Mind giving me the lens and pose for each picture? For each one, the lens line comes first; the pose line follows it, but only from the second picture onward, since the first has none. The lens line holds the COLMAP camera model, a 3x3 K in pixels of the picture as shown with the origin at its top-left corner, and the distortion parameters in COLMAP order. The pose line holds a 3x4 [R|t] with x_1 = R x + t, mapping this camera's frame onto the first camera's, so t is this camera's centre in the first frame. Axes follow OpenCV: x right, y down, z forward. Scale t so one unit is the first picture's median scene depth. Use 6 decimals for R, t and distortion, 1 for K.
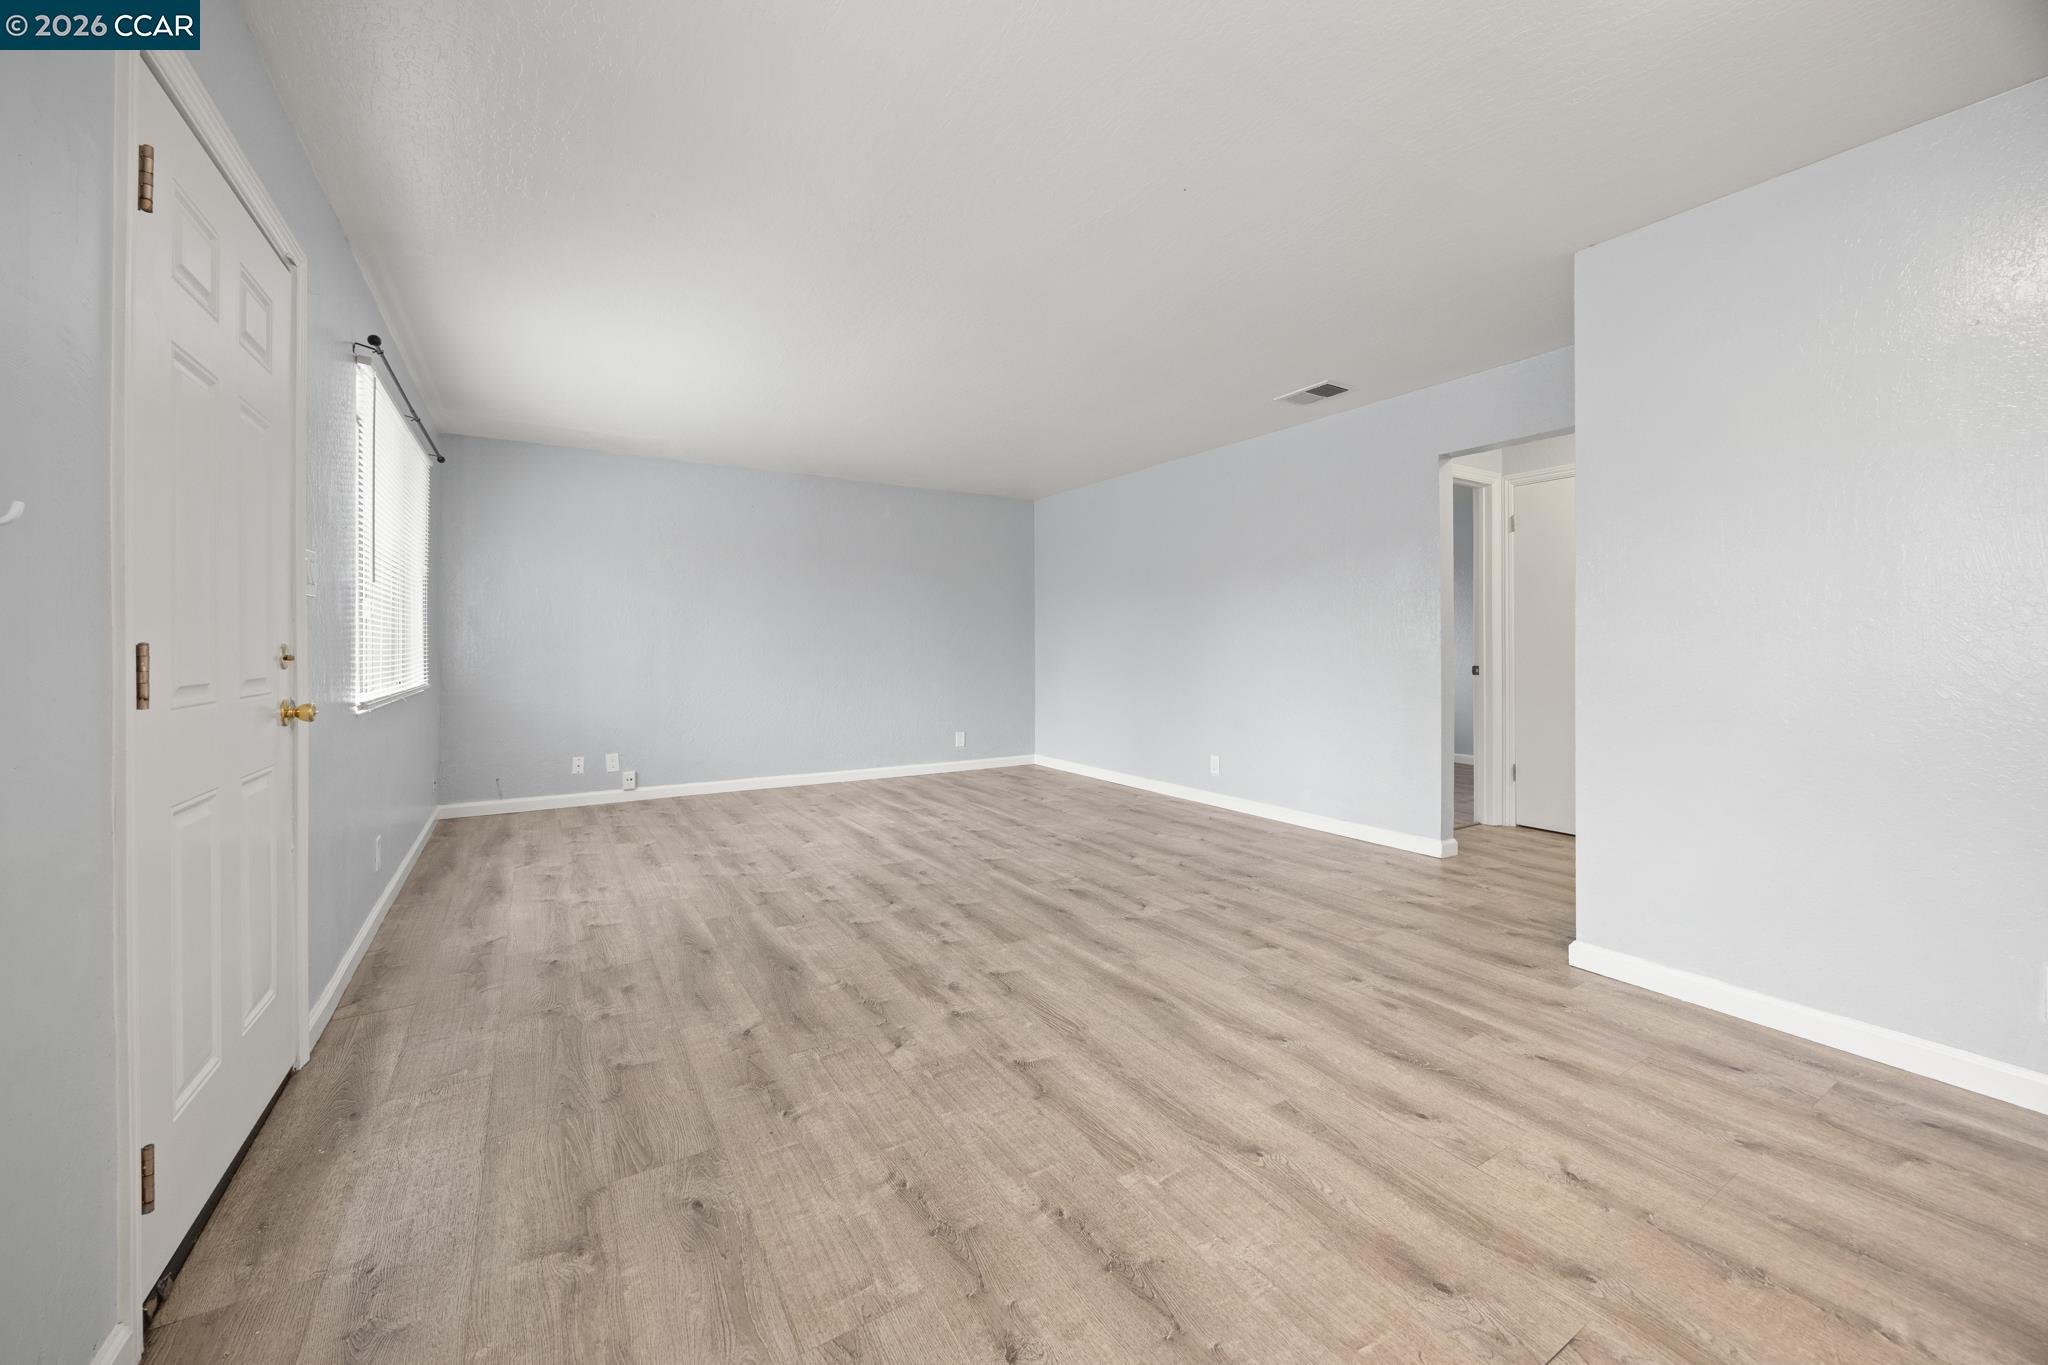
lens RADIAL K [[784.0, 0, 1055.0], [0, 784.0, 631.8], [0, 0, 1]] dist [-0.002759, 0.000125]
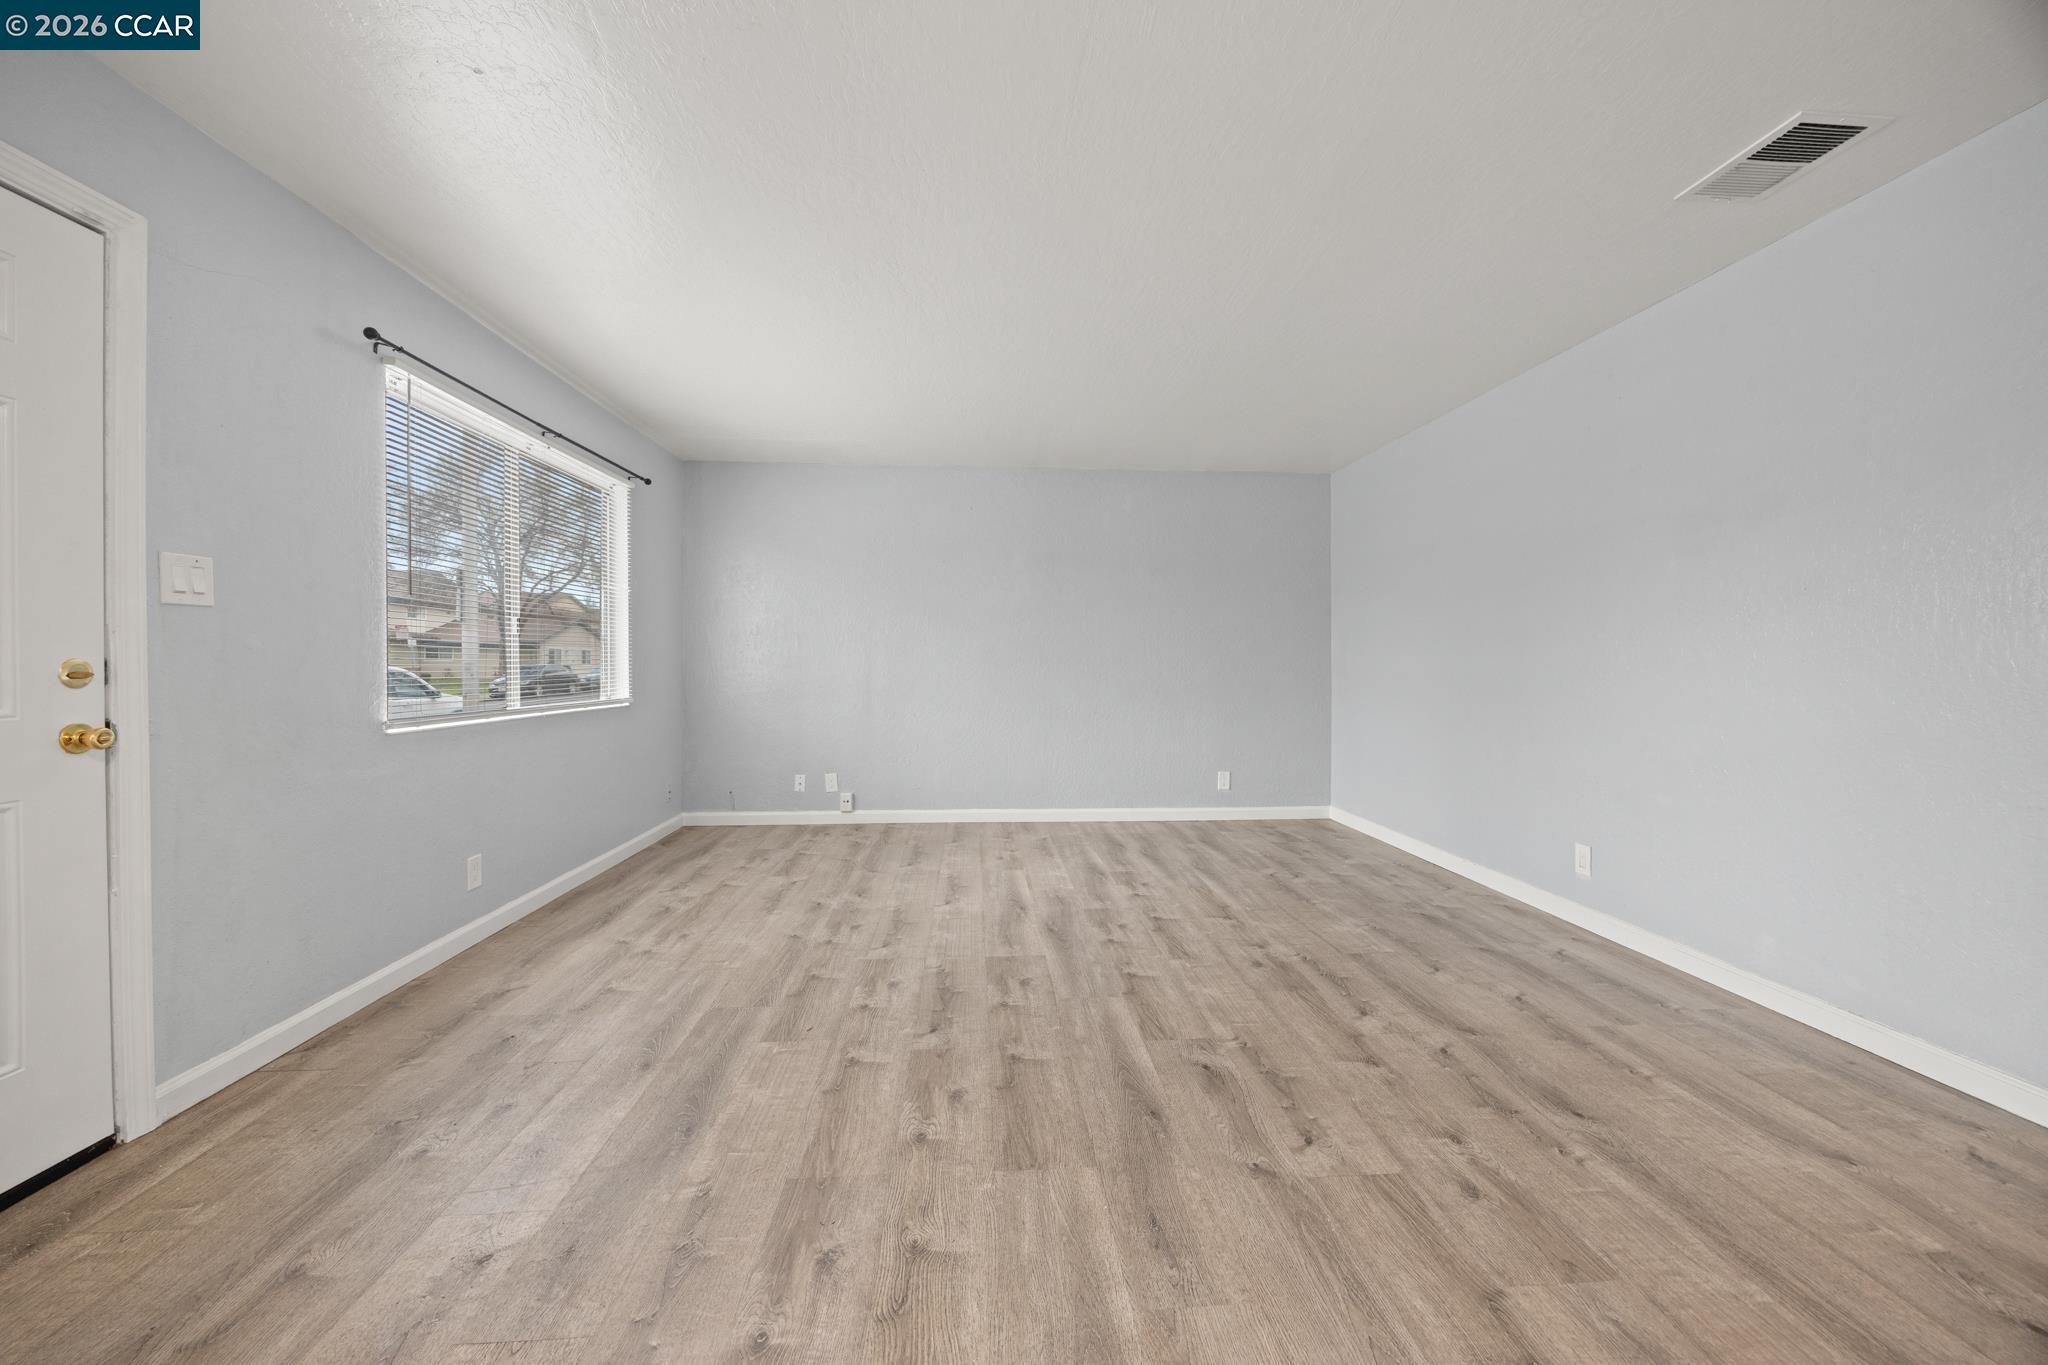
lens RADIAL K [[784.0, 0, 1044.5], [0, 784.0, 656.4], [0, 0, 1]] dist [-0.002759, 0.000125]
pose [[0.876750, -0.002039, -0.480941, 0.205718], [0.005974, 0.999960, 0.006652, 0.008912], [0.480909, -0.008706, 0.876728, 0.423006]]
